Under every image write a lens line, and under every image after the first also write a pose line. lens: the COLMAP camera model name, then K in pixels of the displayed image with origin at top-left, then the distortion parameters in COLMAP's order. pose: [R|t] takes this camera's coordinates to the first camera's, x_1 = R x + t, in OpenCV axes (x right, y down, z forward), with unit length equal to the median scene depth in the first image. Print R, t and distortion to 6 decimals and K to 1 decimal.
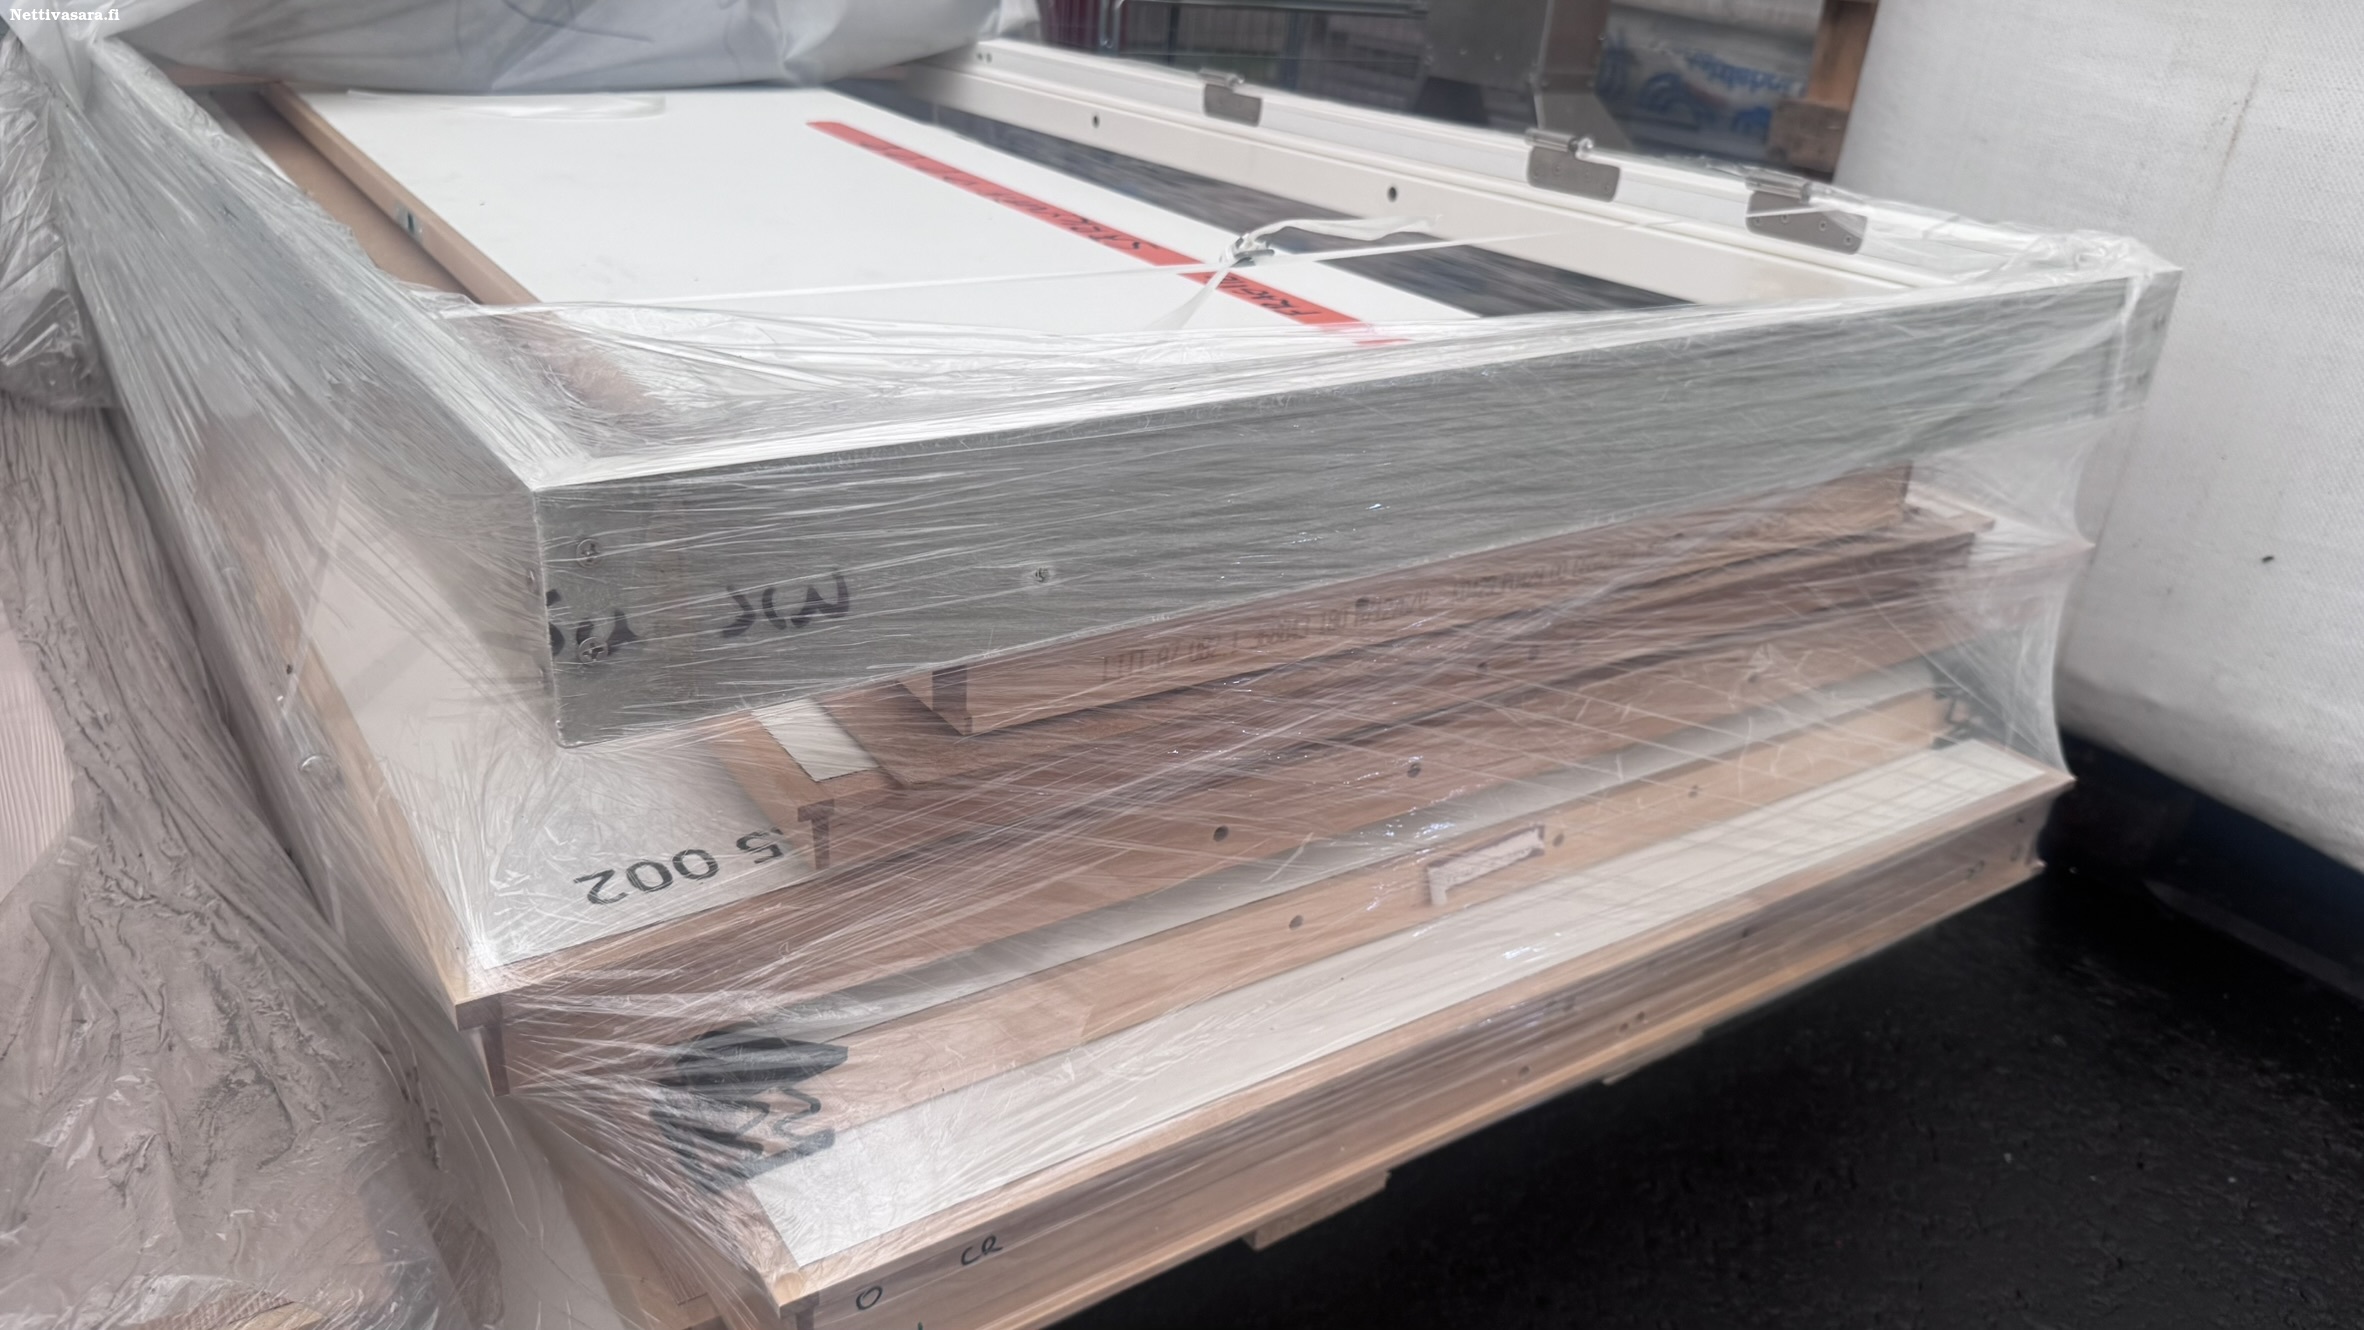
lens RADIAL K [[1676.4, 0, 1182.0], [0, 1676.4, 665.0], [0, 0, 1]] dist [0.120031, -0.197448]
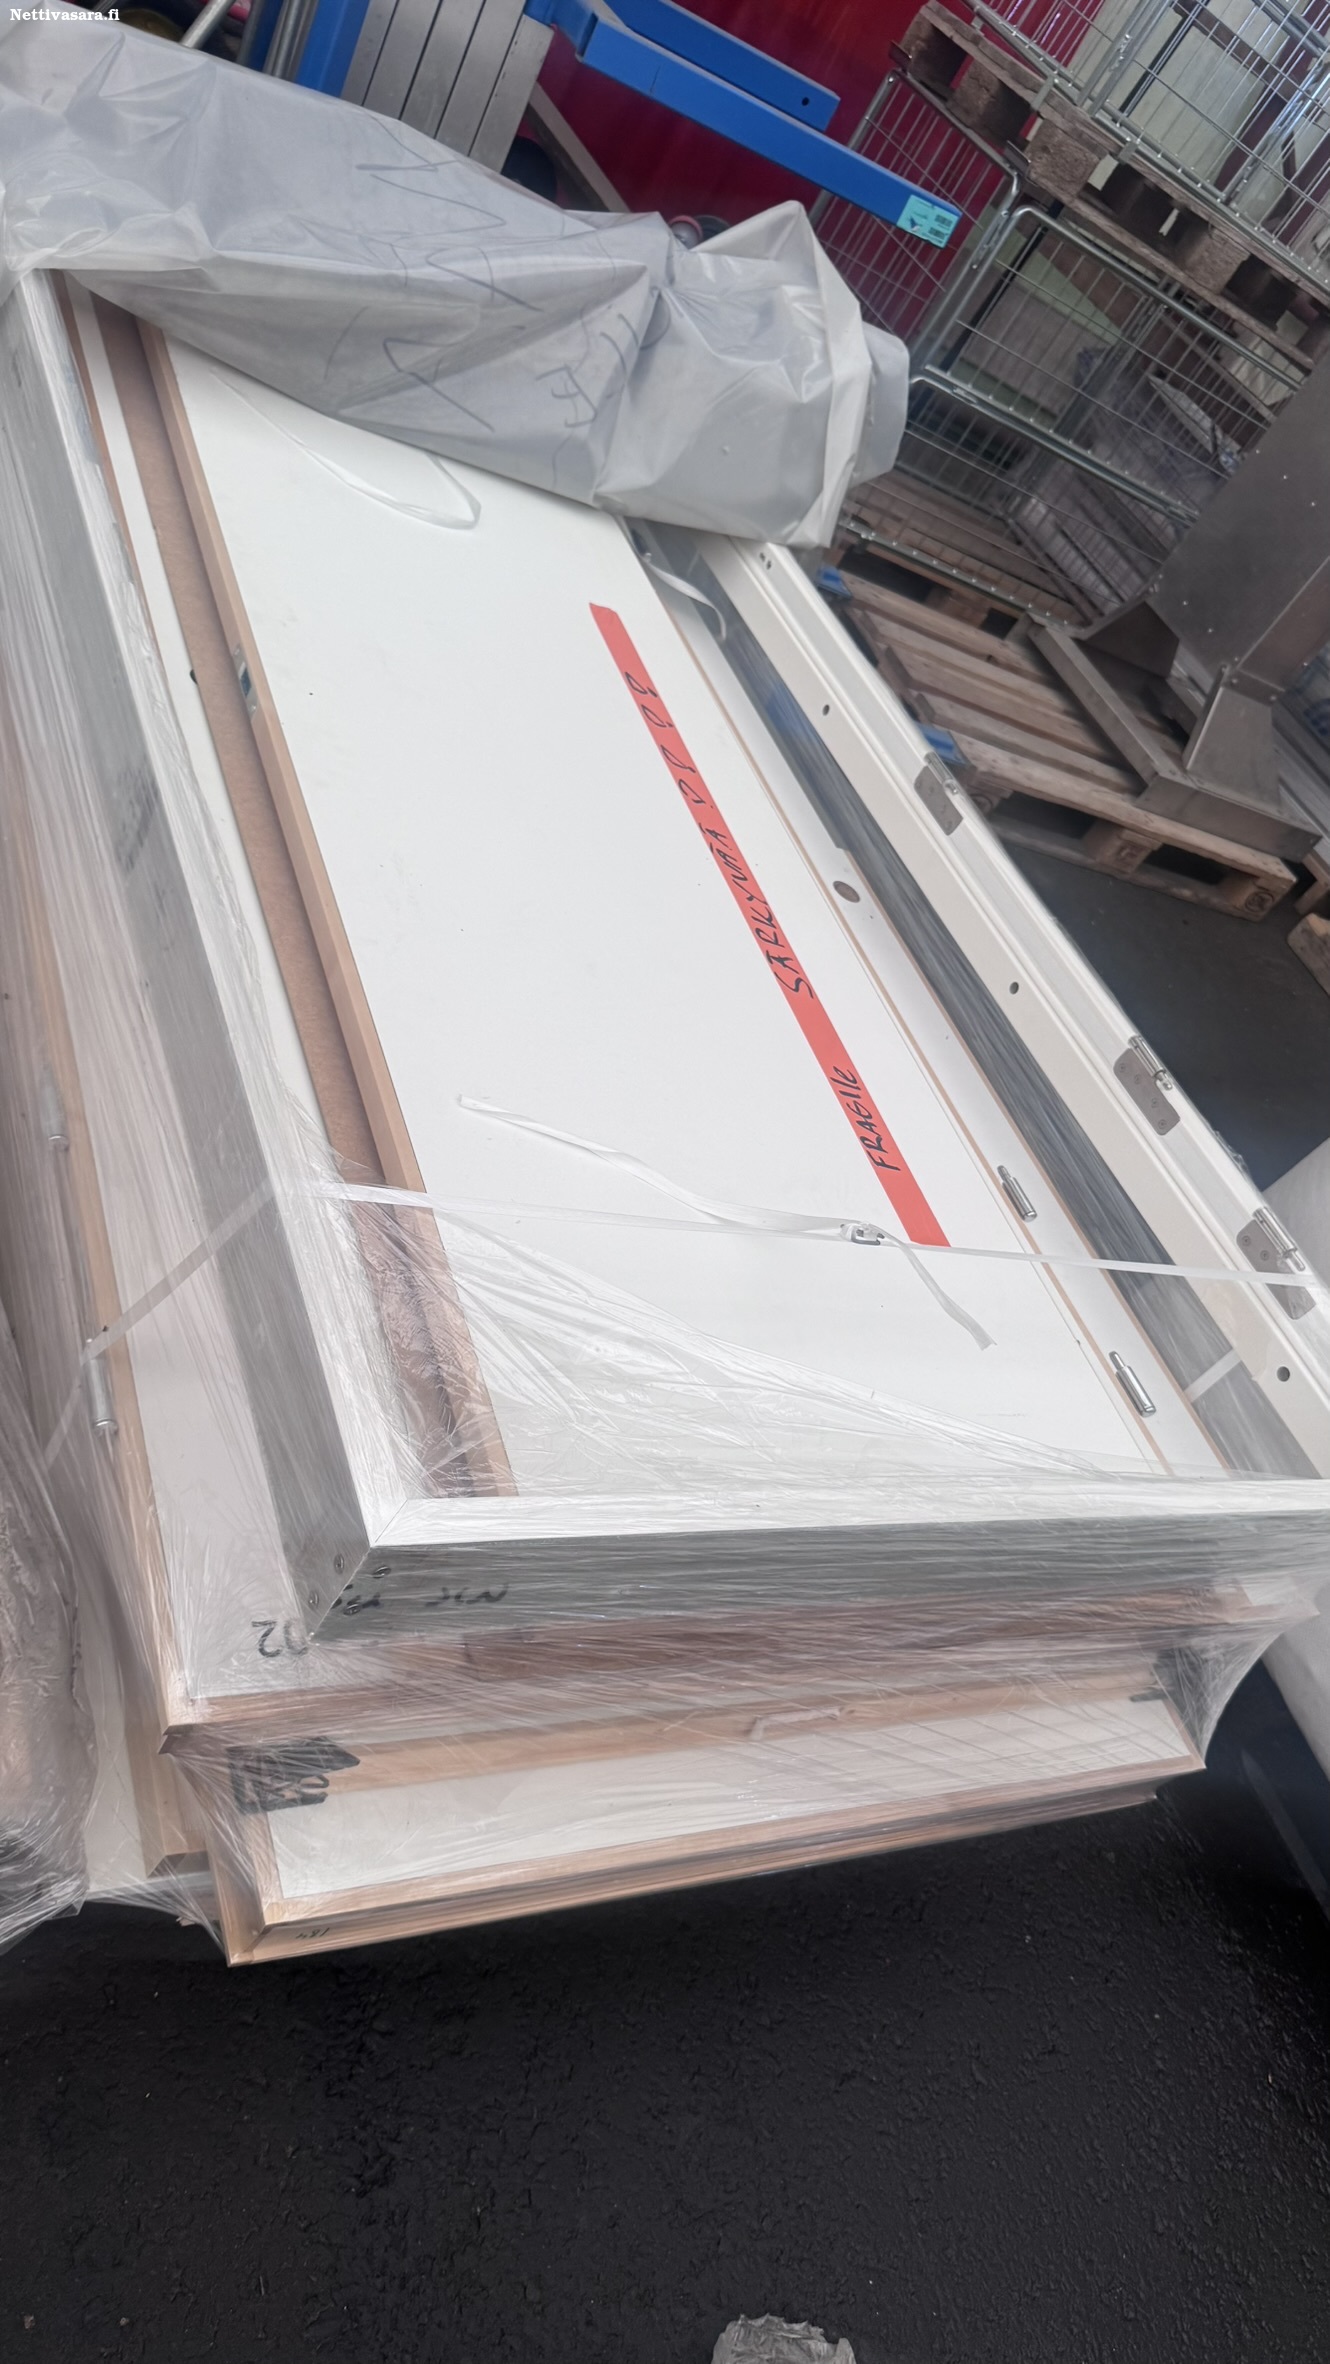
lens RADIAL K [[1676.4, 0, 665.0], [0, 1676.4, 1182.0], [0, 0, 1]] dist [0.120031, -0.197448]
pose [[0.880686, 0.458313, 0.119758, -0.229226], [-0.473495, 0.859168, 0.193993, -0.385381], [-0.013983, -0.227552, 0.973665, -0.209795]]
